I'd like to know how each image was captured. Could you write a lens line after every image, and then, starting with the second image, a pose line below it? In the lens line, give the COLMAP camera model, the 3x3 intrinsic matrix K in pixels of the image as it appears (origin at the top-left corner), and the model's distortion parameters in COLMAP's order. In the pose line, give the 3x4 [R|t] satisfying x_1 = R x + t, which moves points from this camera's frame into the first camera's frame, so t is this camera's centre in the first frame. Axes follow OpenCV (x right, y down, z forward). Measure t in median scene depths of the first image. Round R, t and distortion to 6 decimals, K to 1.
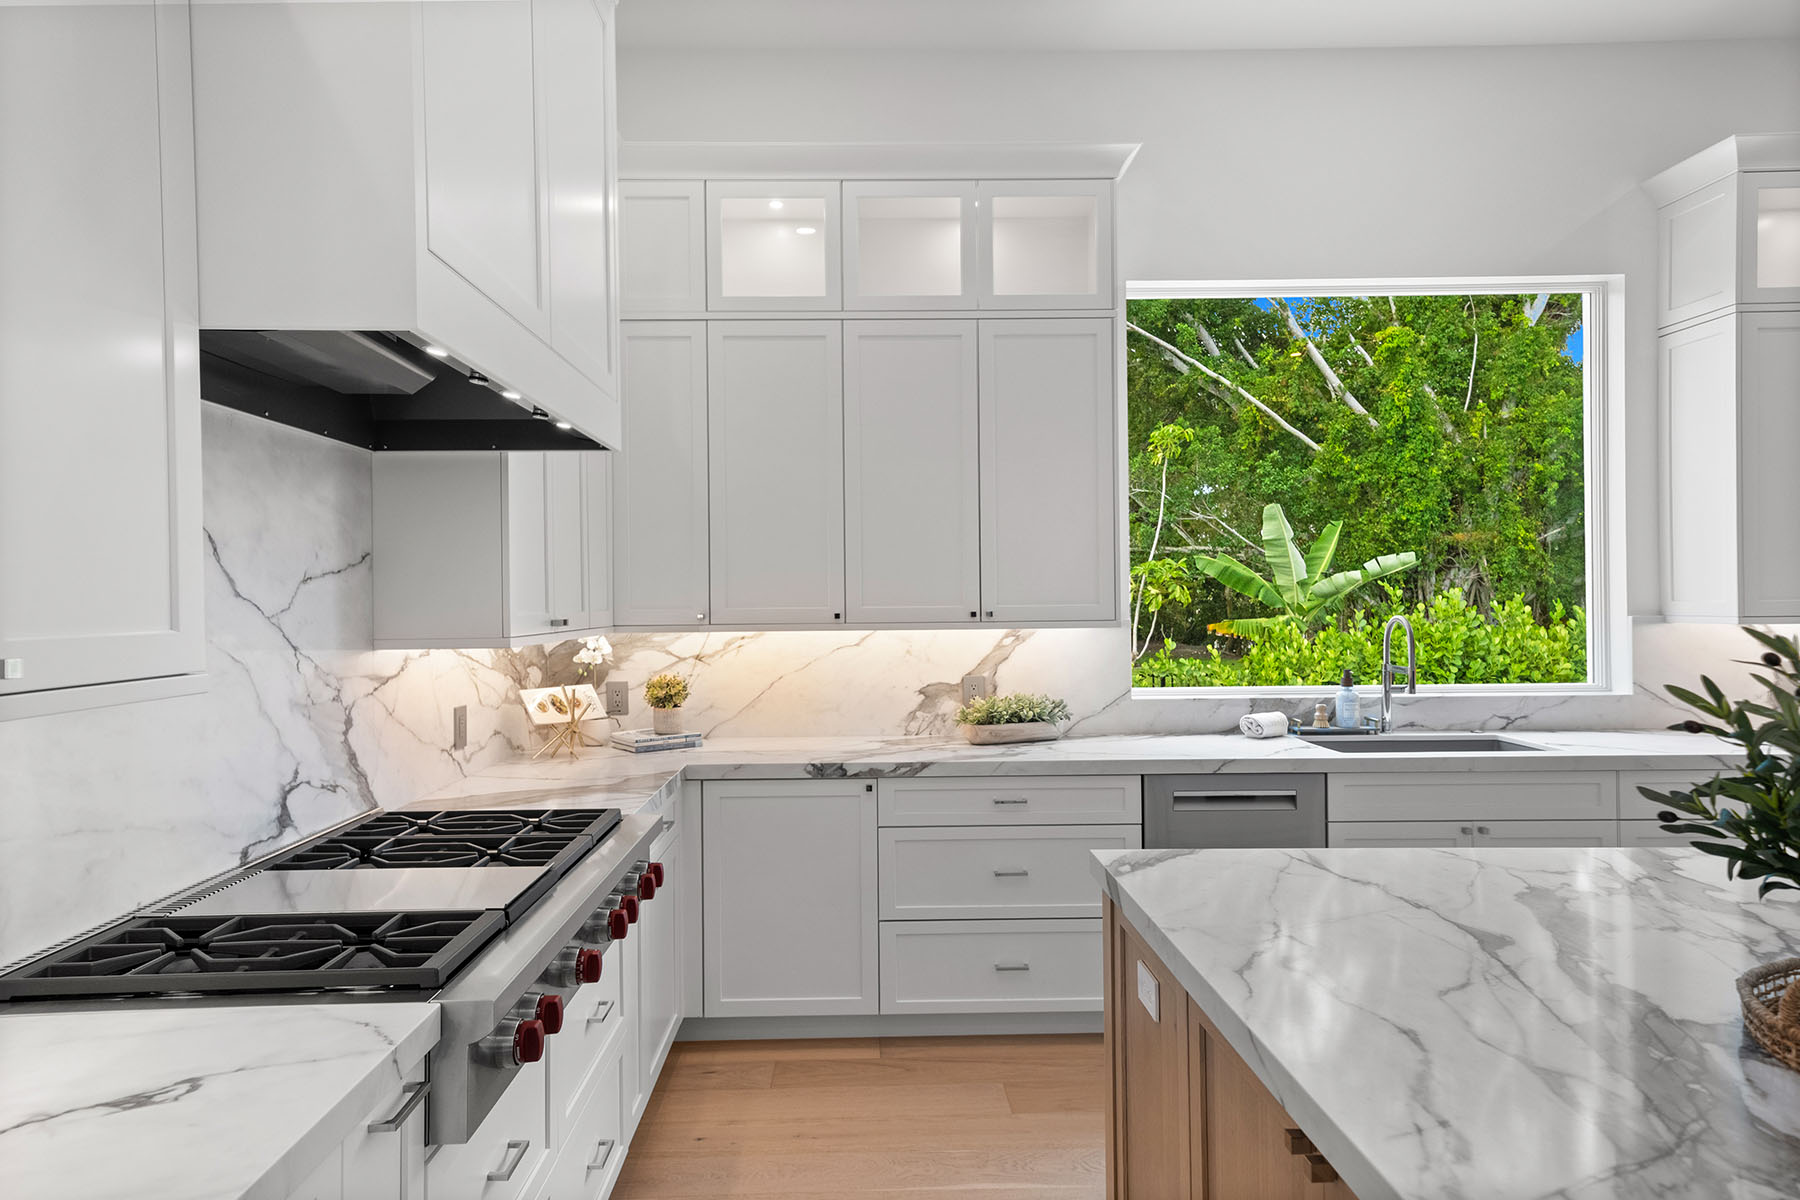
lens RADIAL K [[1037.4, 0, 900.0], [0, 1037.4, 600.0], [0, 0, 1]] dist [-0.000070, 0.000133]
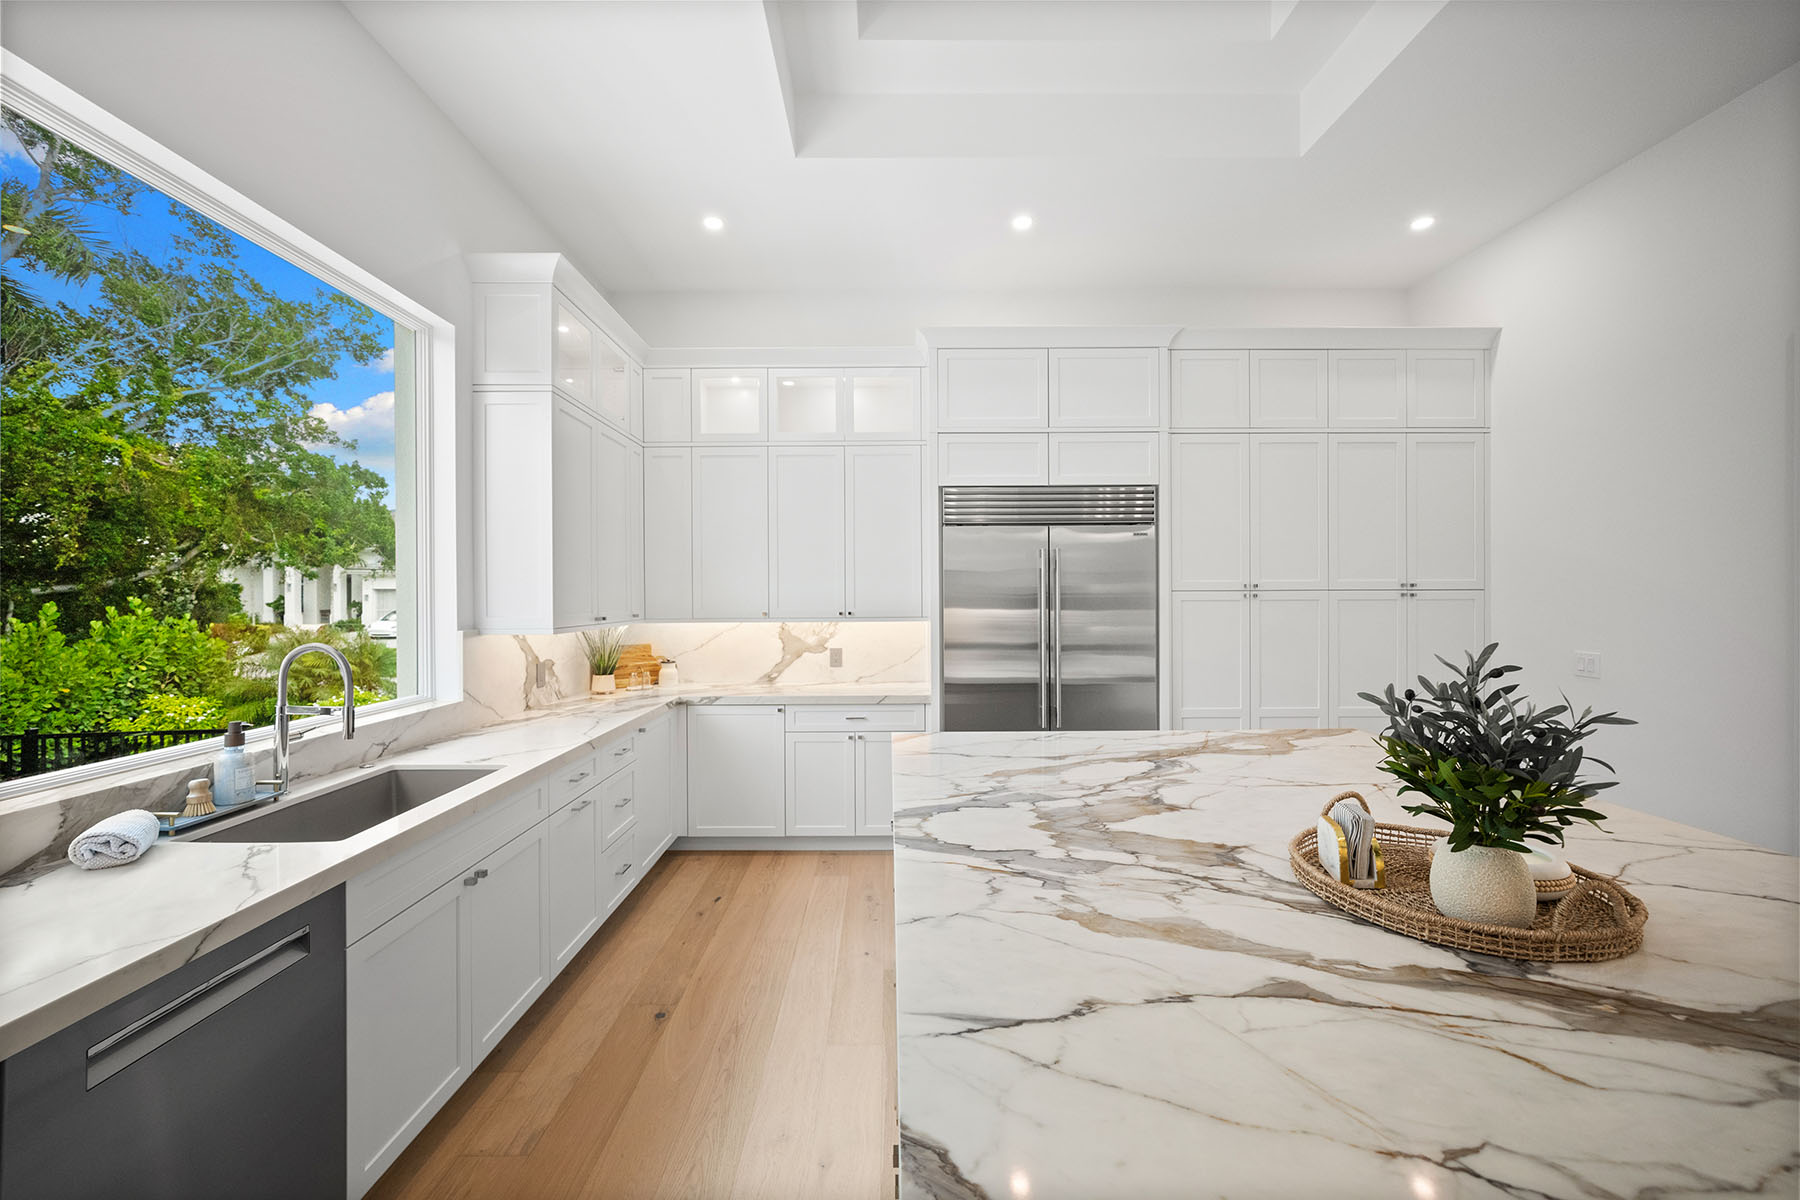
lens RADIAL K [[687.2, 0, 900.0], [0, 687.2, 600.0], [0, 0, 1]] dist [-0.000875, -0.000032]
pose [[0.038289, 0.008226, 0.999233, -0.036113], [0.009769, 0.999915, -0.008606, -0.011800], [-0.999219, 0.010091, 0.038205, 0.788196]]
